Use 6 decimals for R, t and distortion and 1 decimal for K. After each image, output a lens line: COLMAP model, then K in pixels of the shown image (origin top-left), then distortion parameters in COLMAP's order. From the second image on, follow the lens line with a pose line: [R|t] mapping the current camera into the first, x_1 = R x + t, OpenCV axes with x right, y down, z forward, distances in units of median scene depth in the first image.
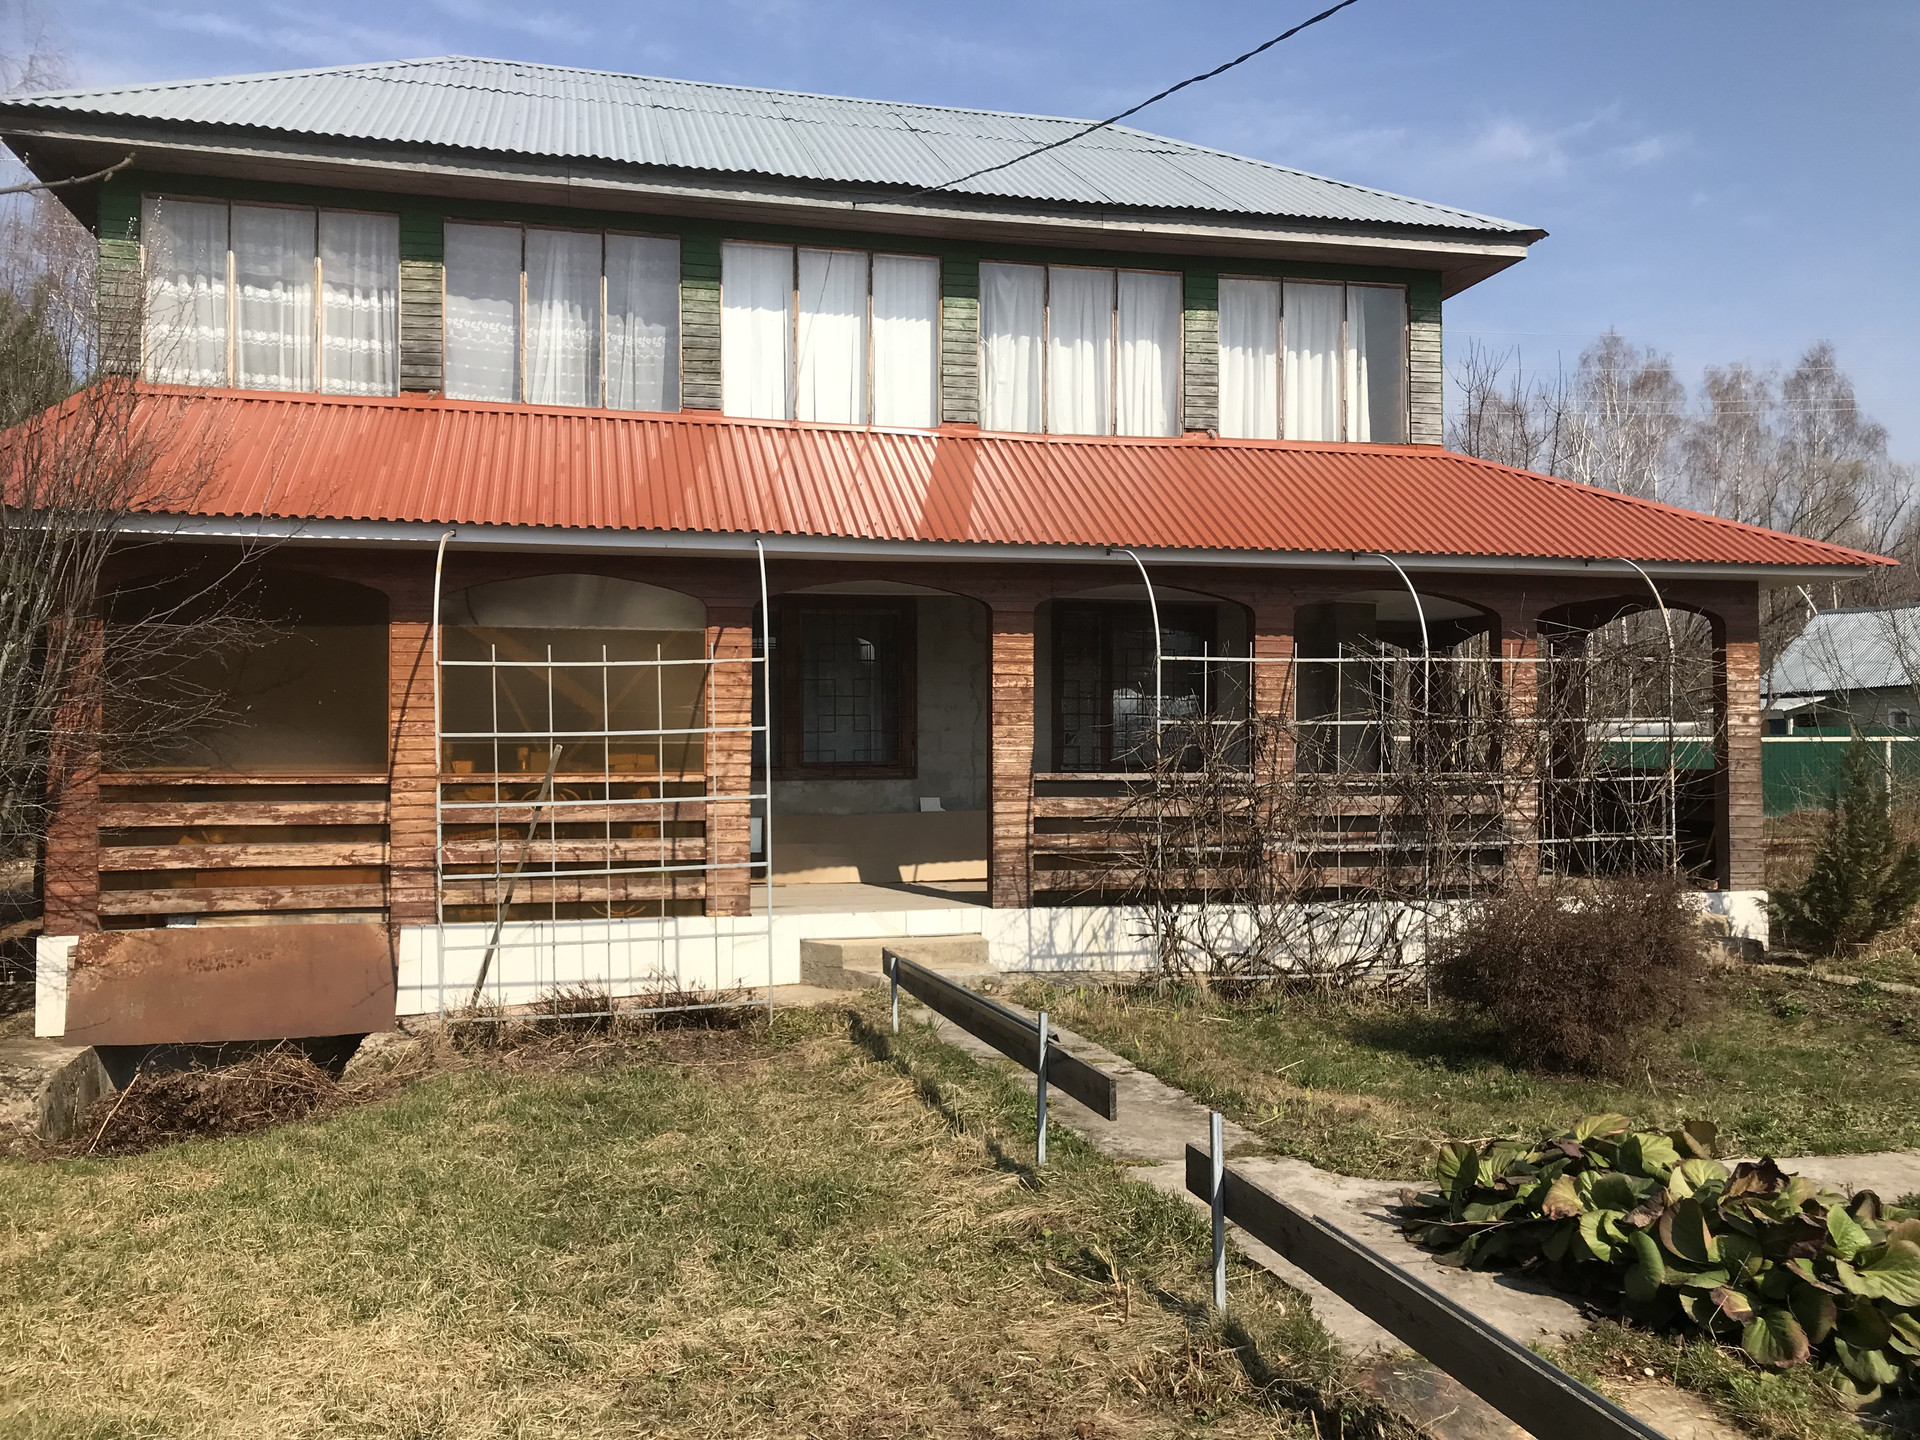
lens RADIAL K [[1561.4, 0, 960.0], [0, 1561.4, 720.0], [0, 0, 1]] dist [0.059891, -0.005622]
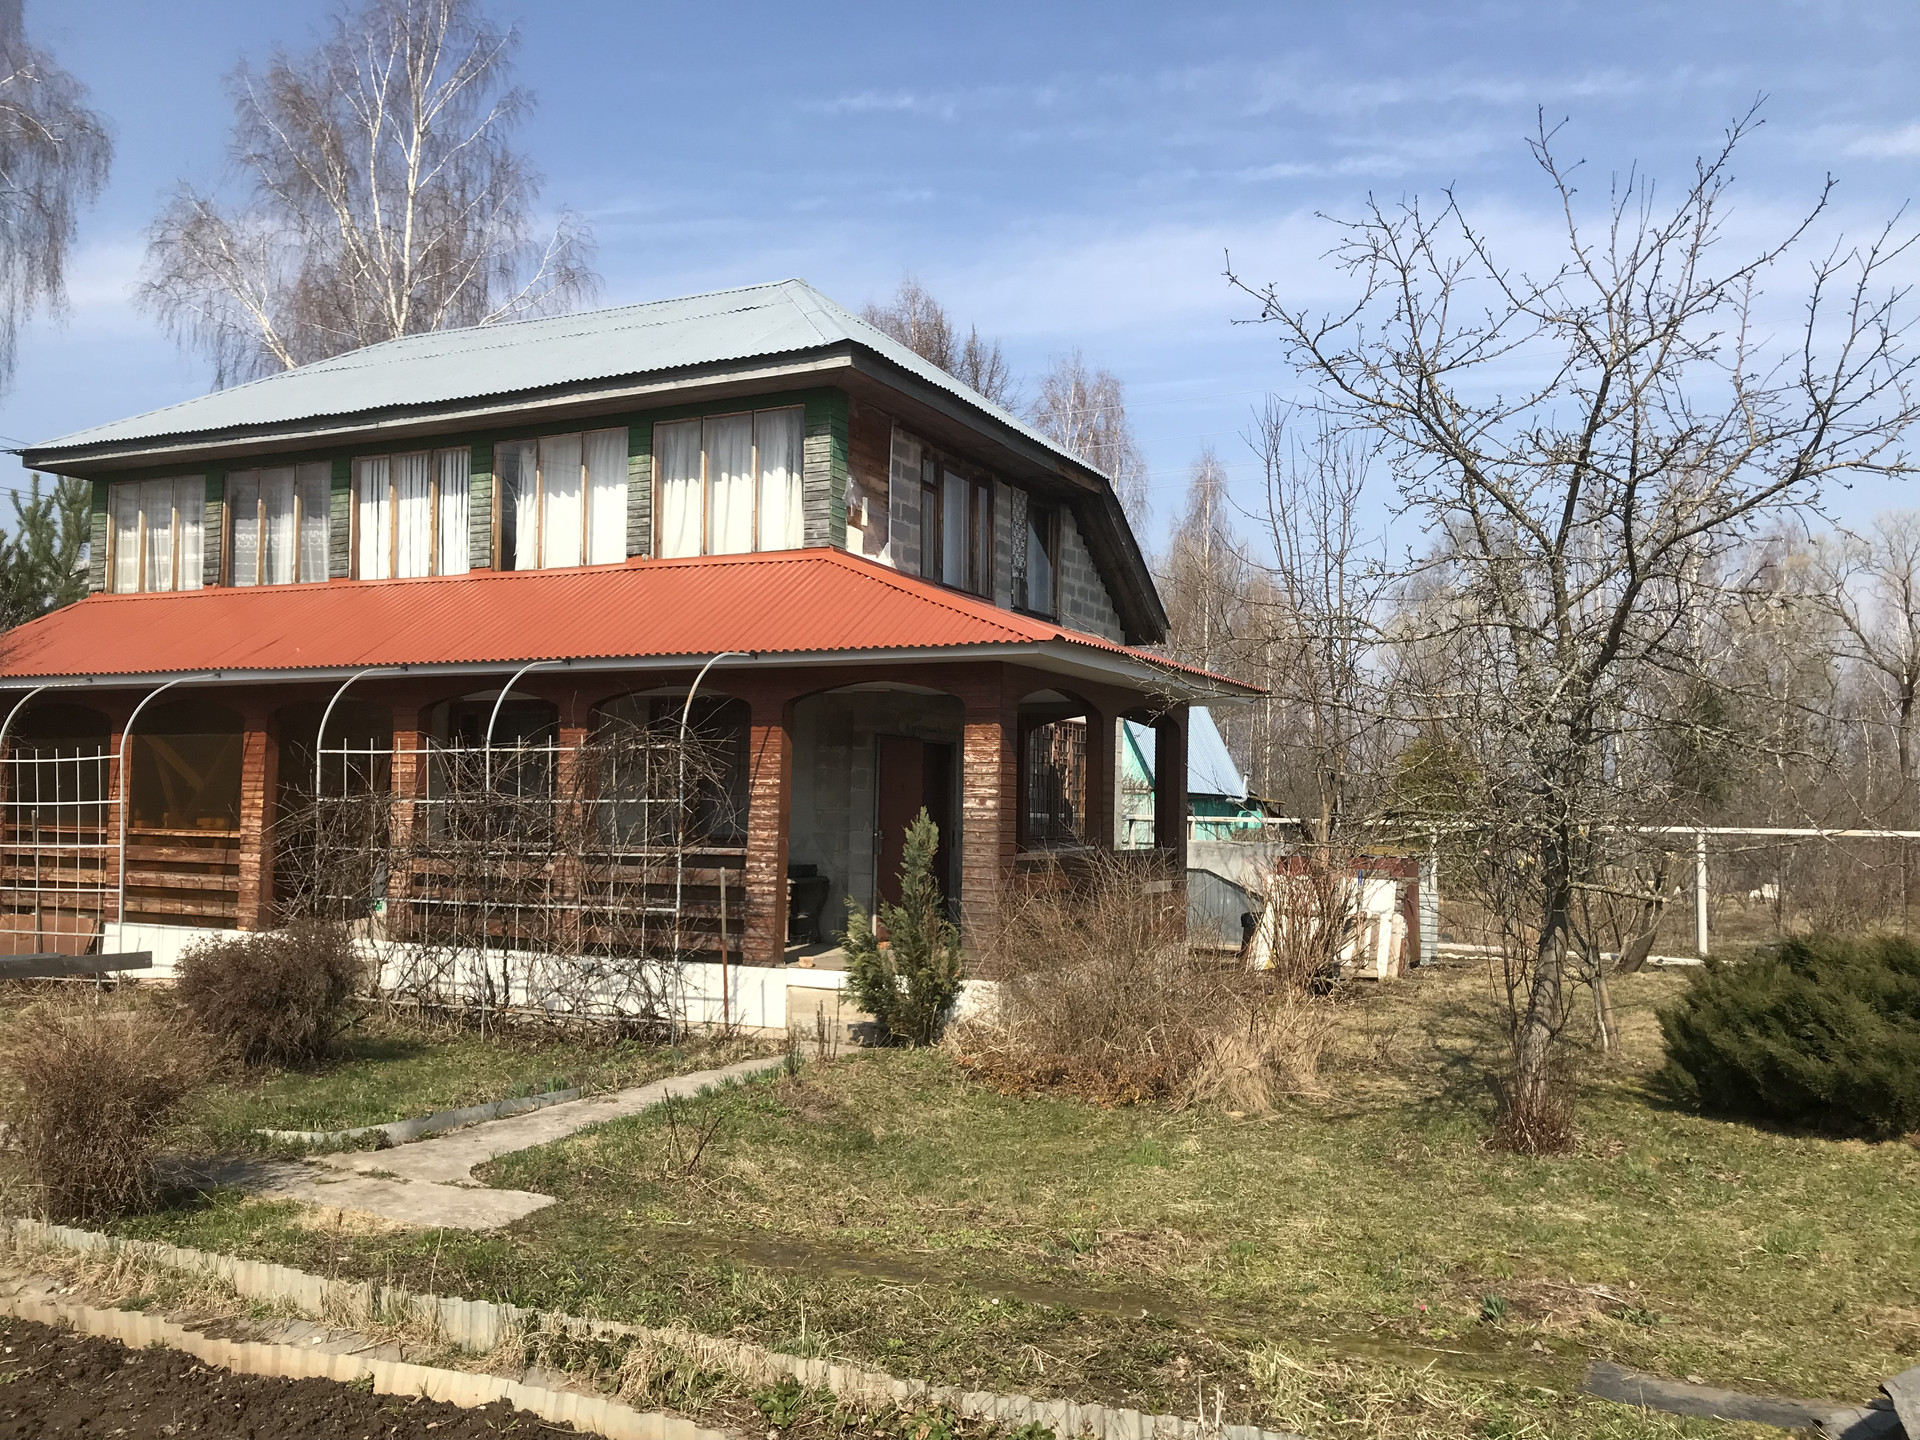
lens RADIAL K [[1561.4, 0, 960.0], [0, 1561.4, 720.0], [0, 0, 1]] dist [0.059891, -0.005622]
pose [[0.764975, -0.024599, -0.643590, 1.176566], [-0.012146, 0.998542, -0.052602, -0.000267], [0.643946, 0.048057, 0.763560, 0.273162]]
